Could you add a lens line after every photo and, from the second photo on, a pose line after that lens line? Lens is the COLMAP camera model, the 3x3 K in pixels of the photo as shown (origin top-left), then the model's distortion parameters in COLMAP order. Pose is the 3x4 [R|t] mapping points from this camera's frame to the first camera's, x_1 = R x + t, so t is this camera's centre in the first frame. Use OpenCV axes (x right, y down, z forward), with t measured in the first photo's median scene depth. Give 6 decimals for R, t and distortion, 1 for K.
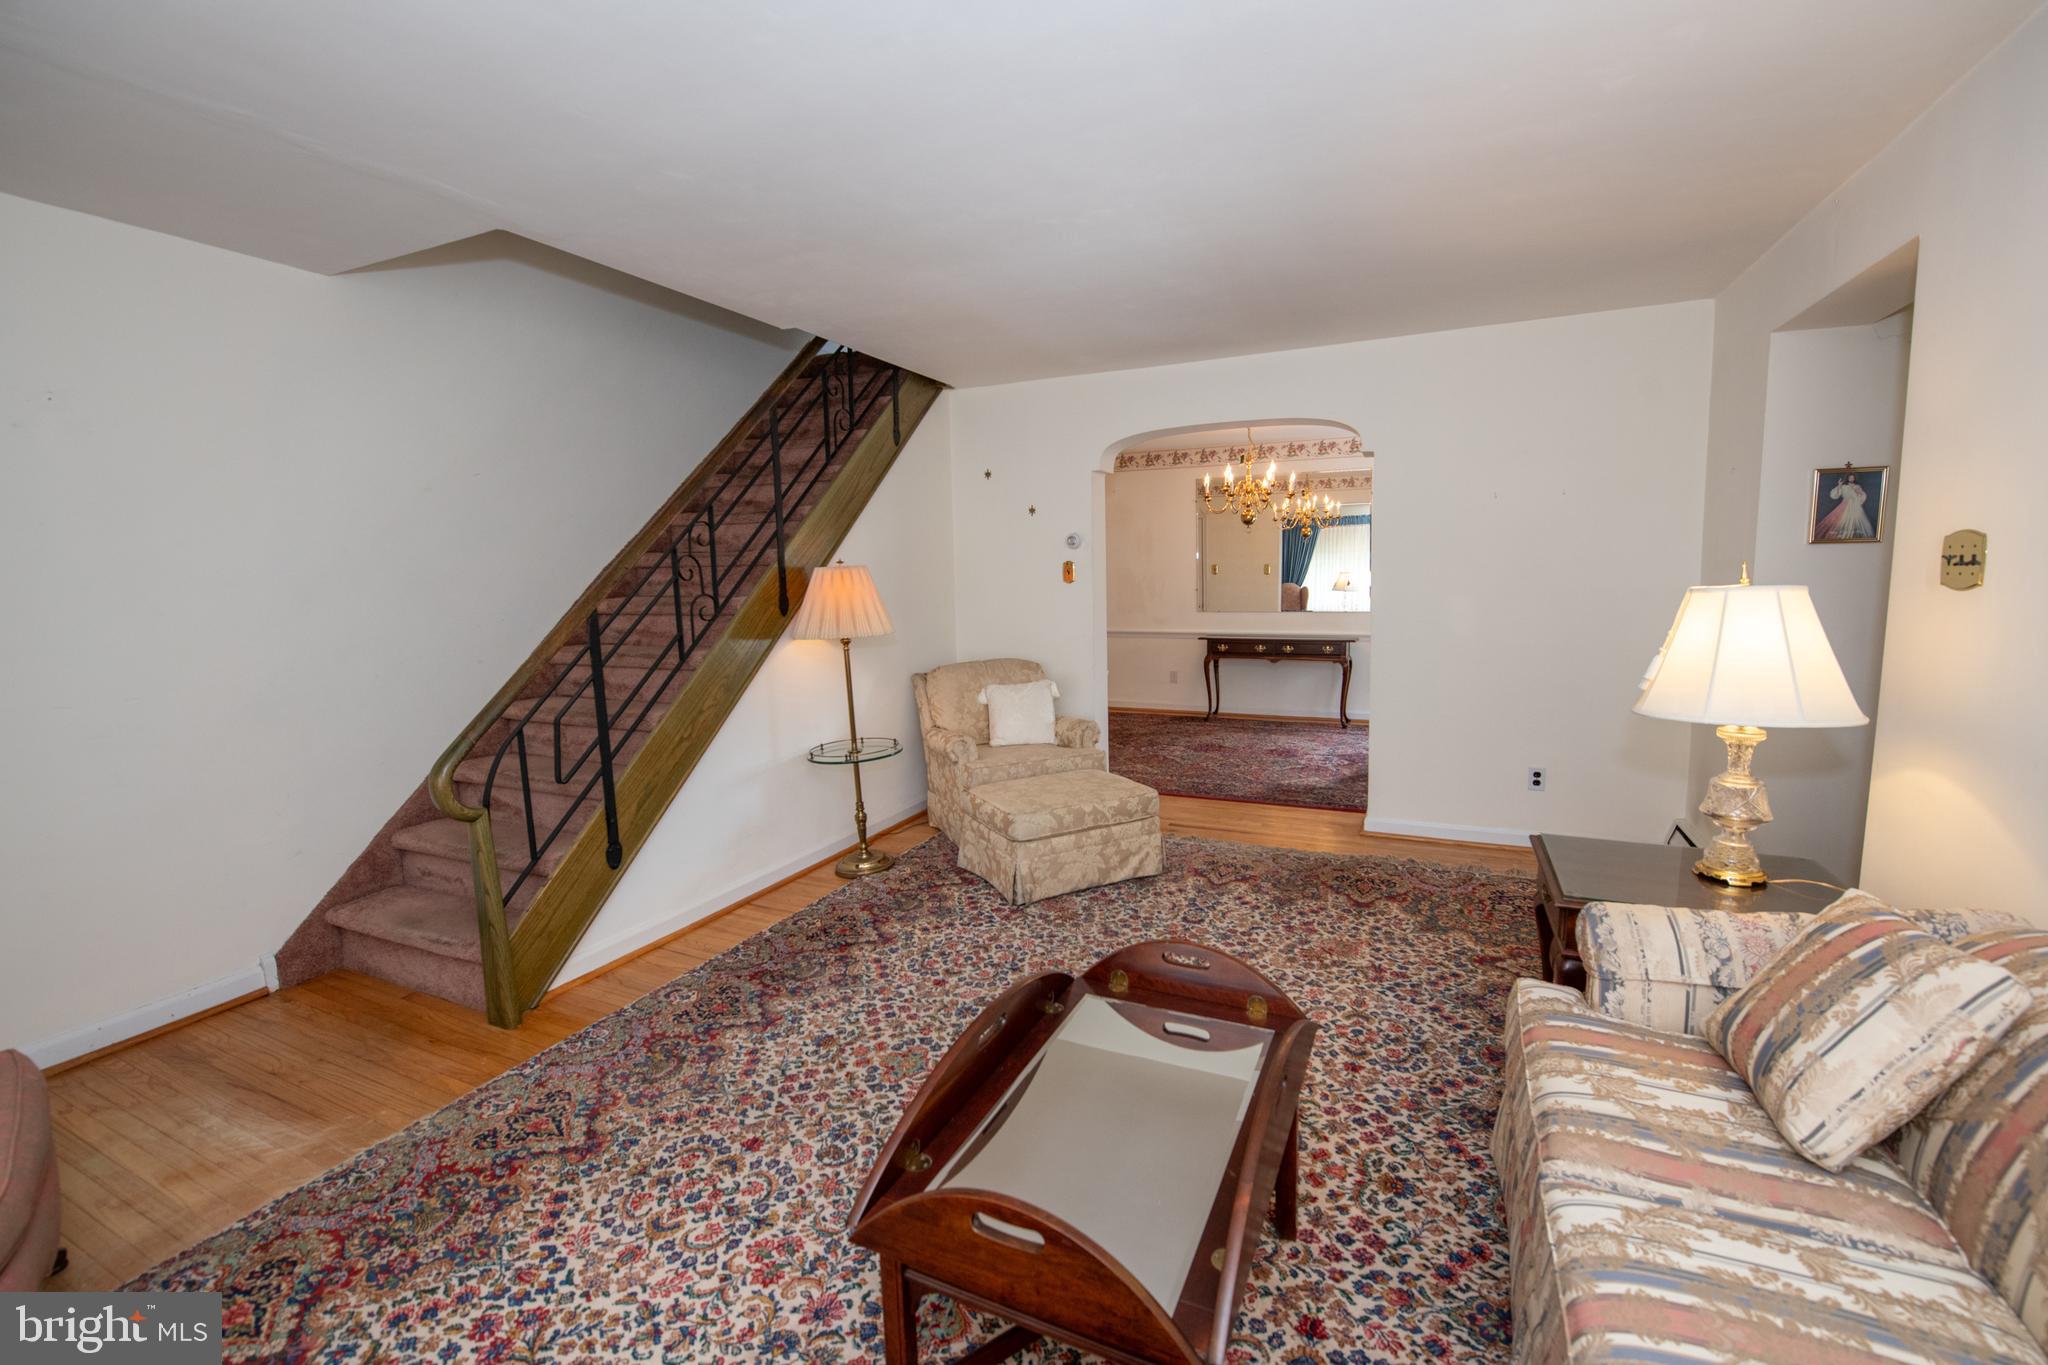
lens RADIAL K [[854.7, 0, 1058.6], [0, 854.7, 664.1], [0, 0, 1]] dist [-0.012695, -0.002992]
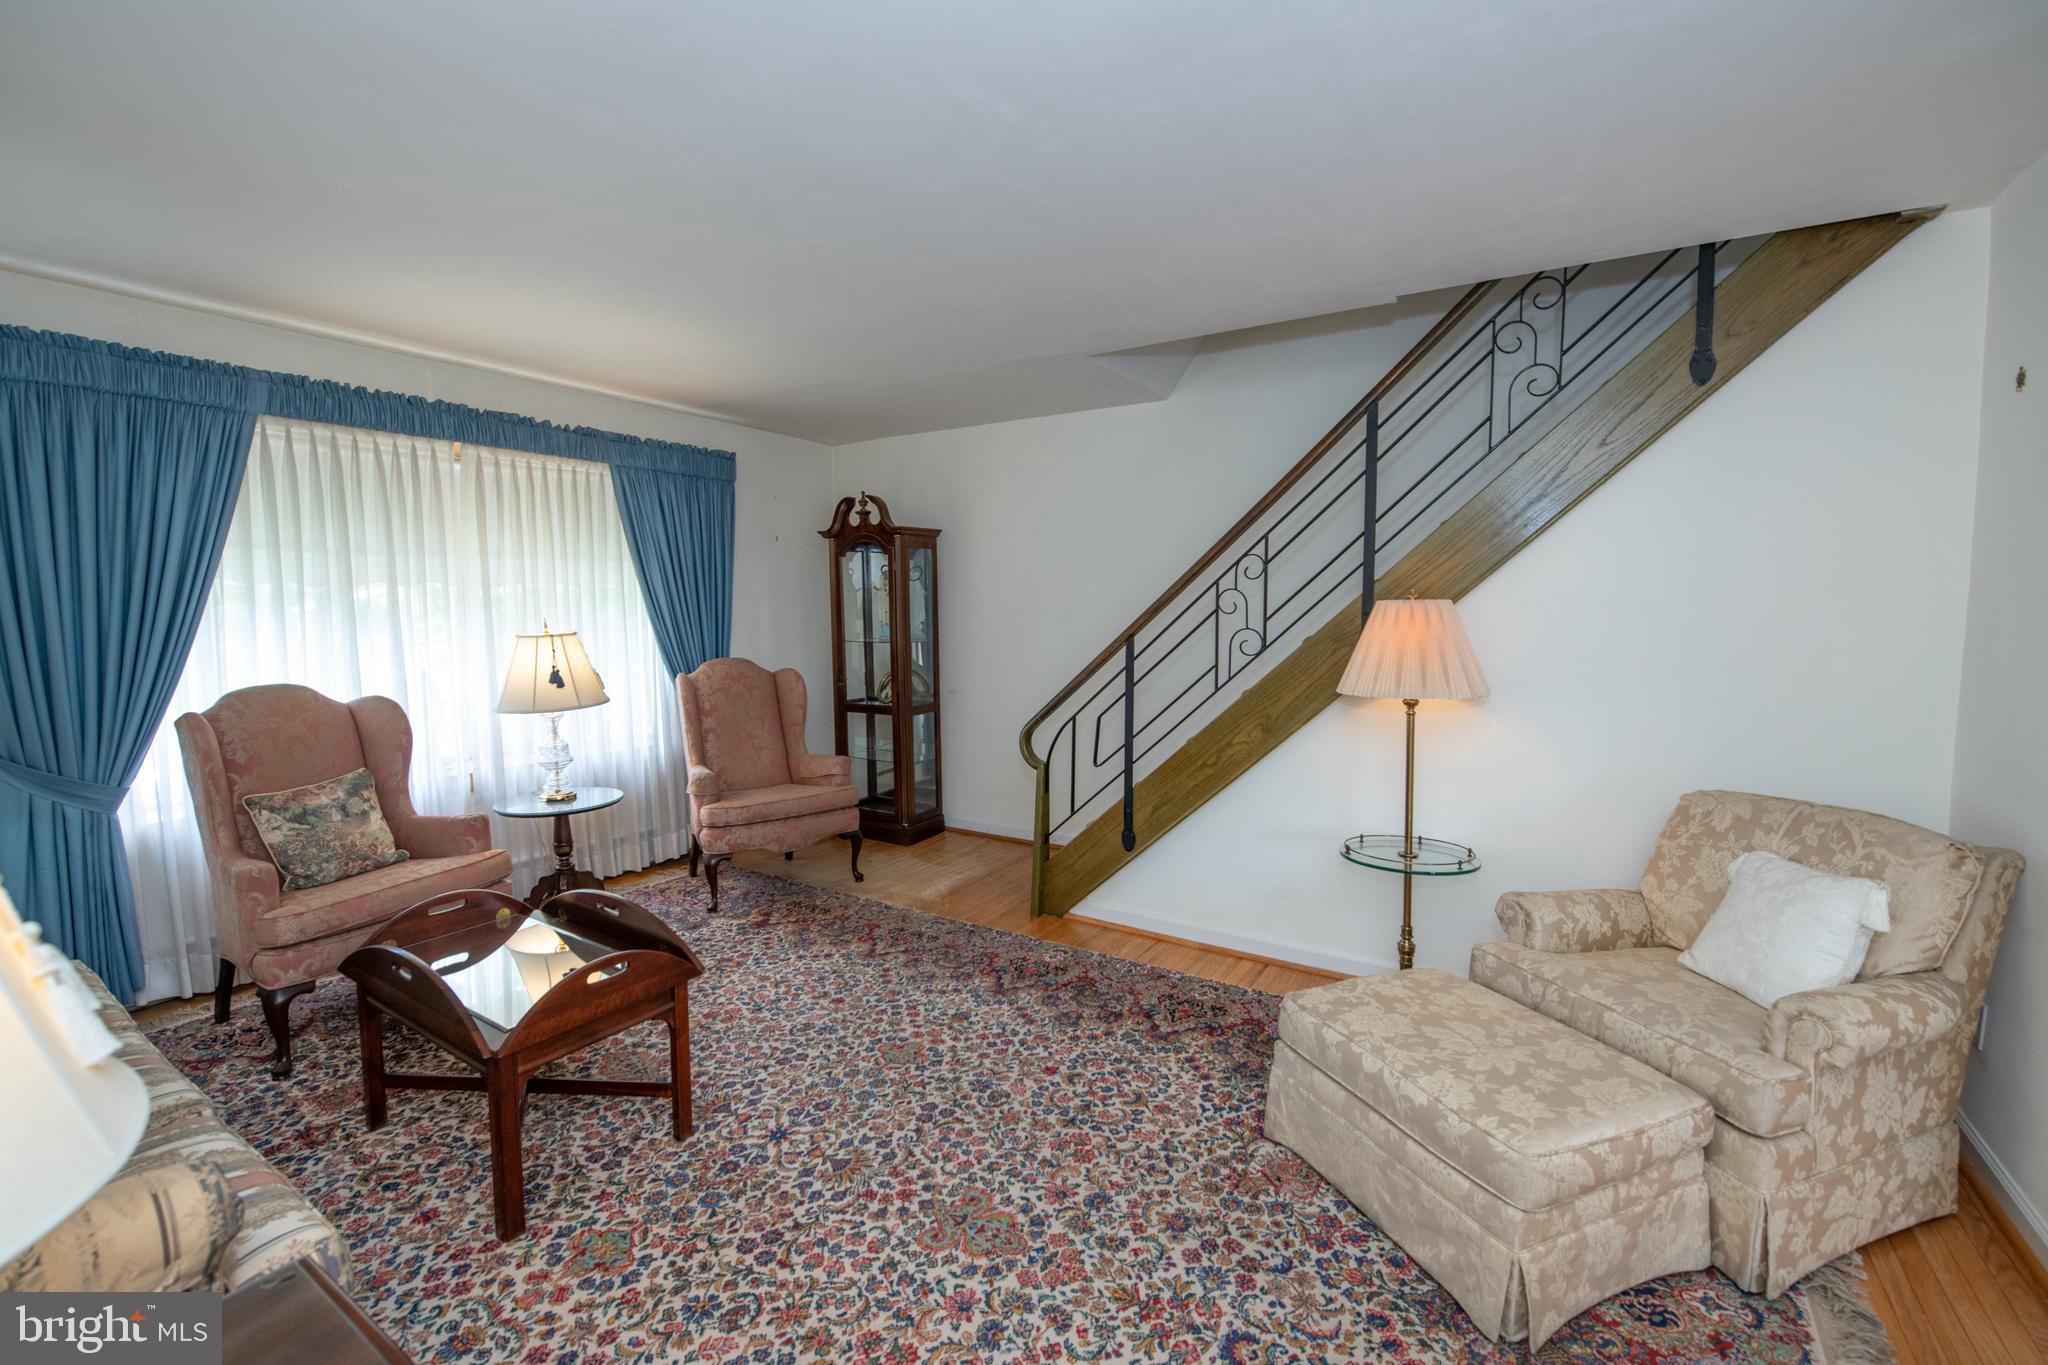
lens RADIAL K [[854.7, 0, 1001.1], [0, 854.7, 672.0], [0, 0, 1]] dist [-0.012695, -0.002992]
pose [[-0.164856, 0.095286, -0.981704, 0.925217], [-0.103491, 0.988157, 0.113291, -0.176562], [0.980873, 0.120275, -0.153043, 1.359544]]
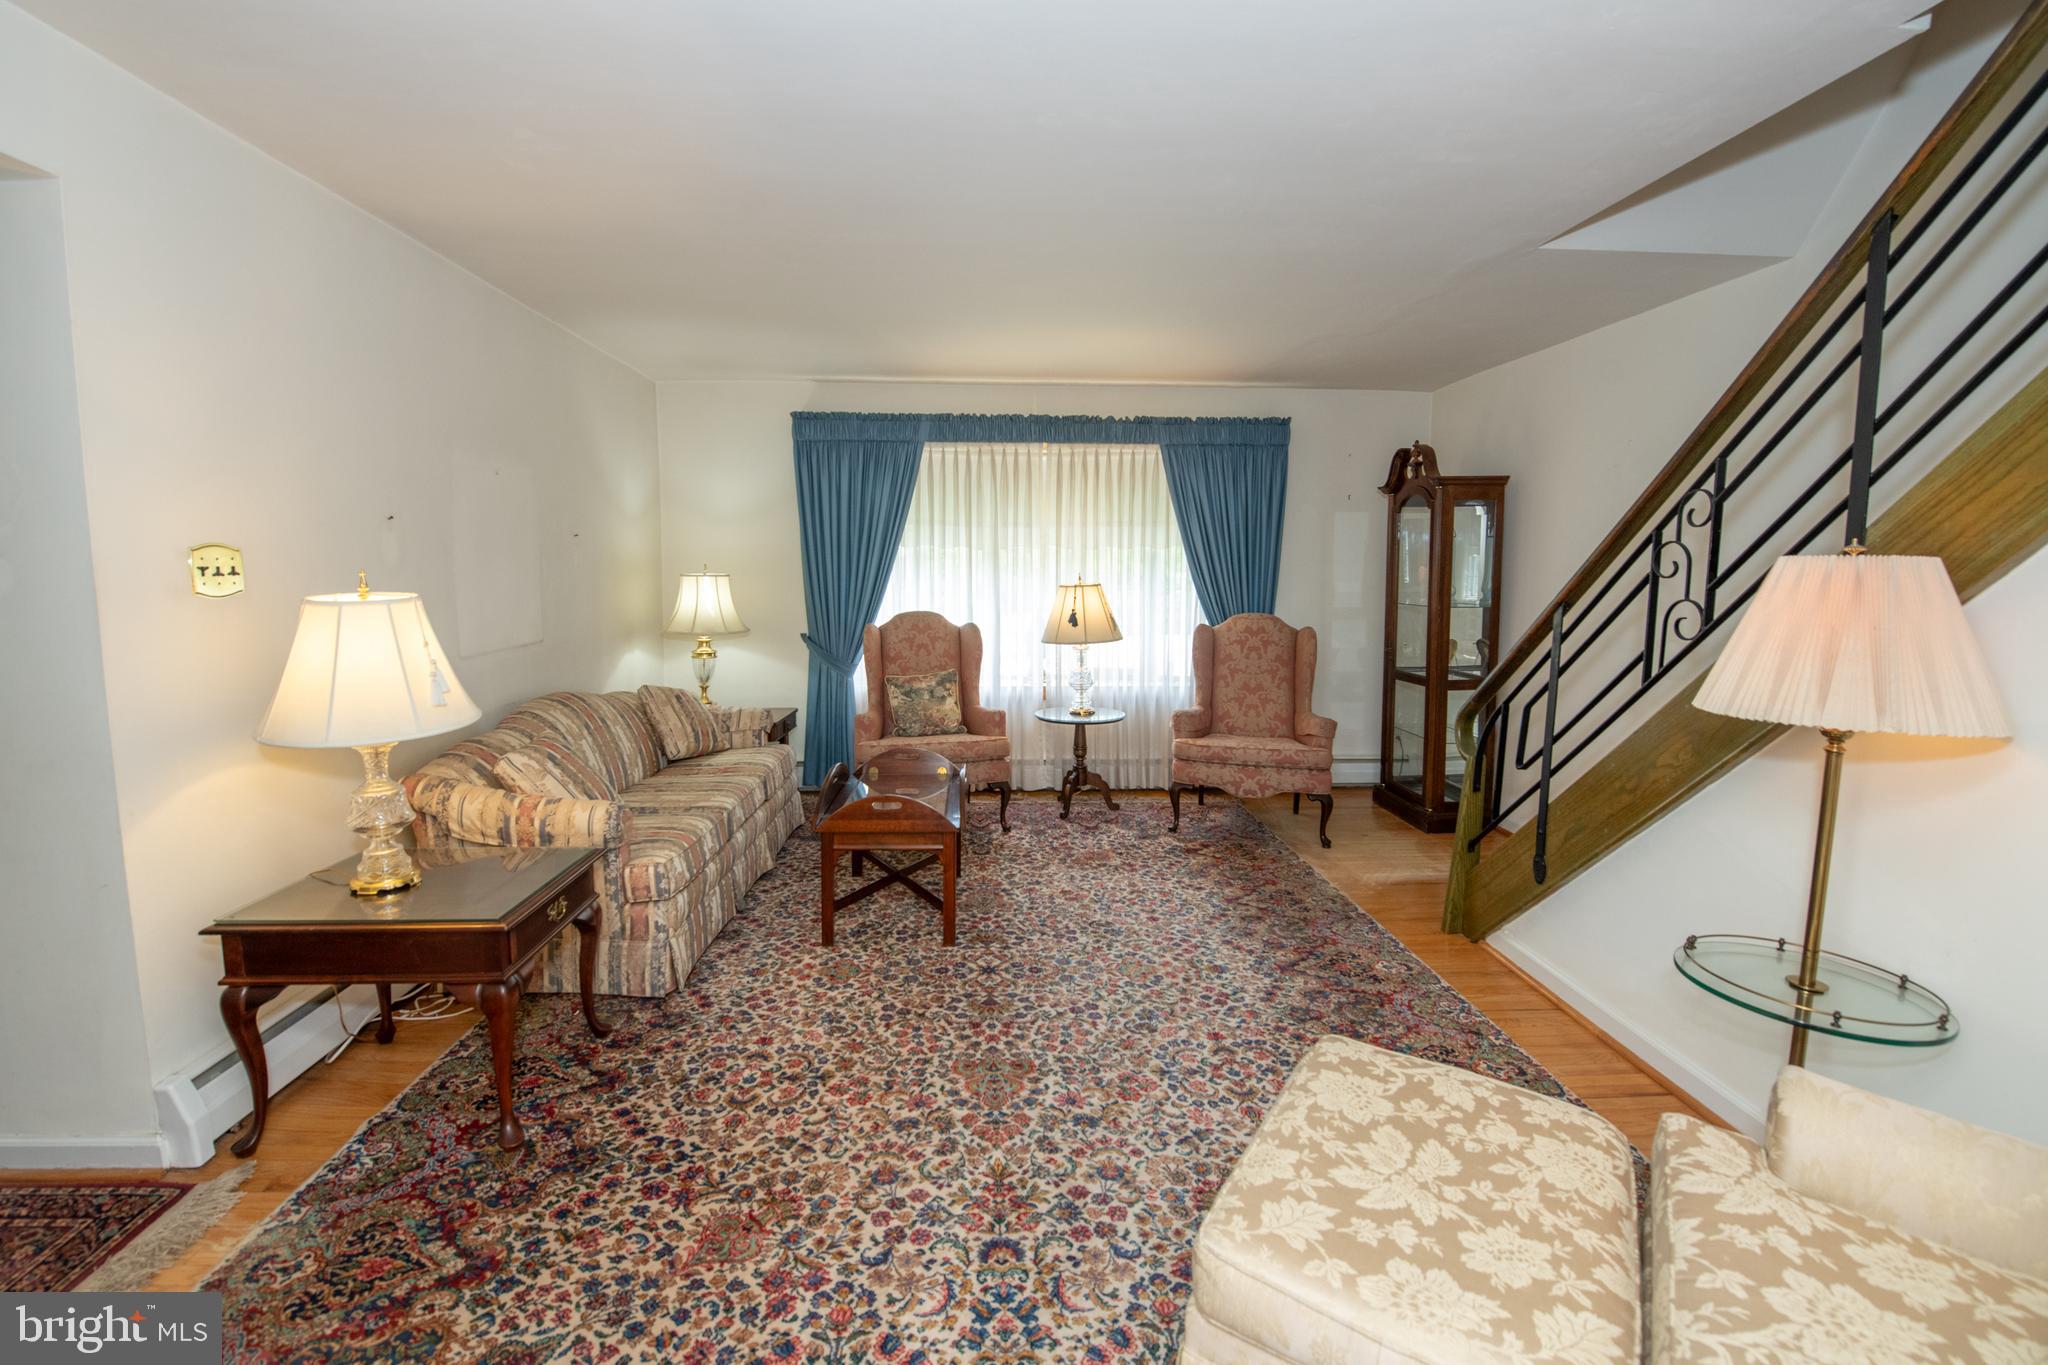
lens RADIAL K [[854.7, 0, 1014.7], [0, 854.7, 663.3], [0, 0, 1]] dist [-0.012695, -0.002992]
pose [[-0.894979, 0.064537, -0.441416, 0.537804], [-0.037841, 0.974932, 0.219262, -0.245487], [0.444501, 0.212938, -0.870101, 2.089239]]
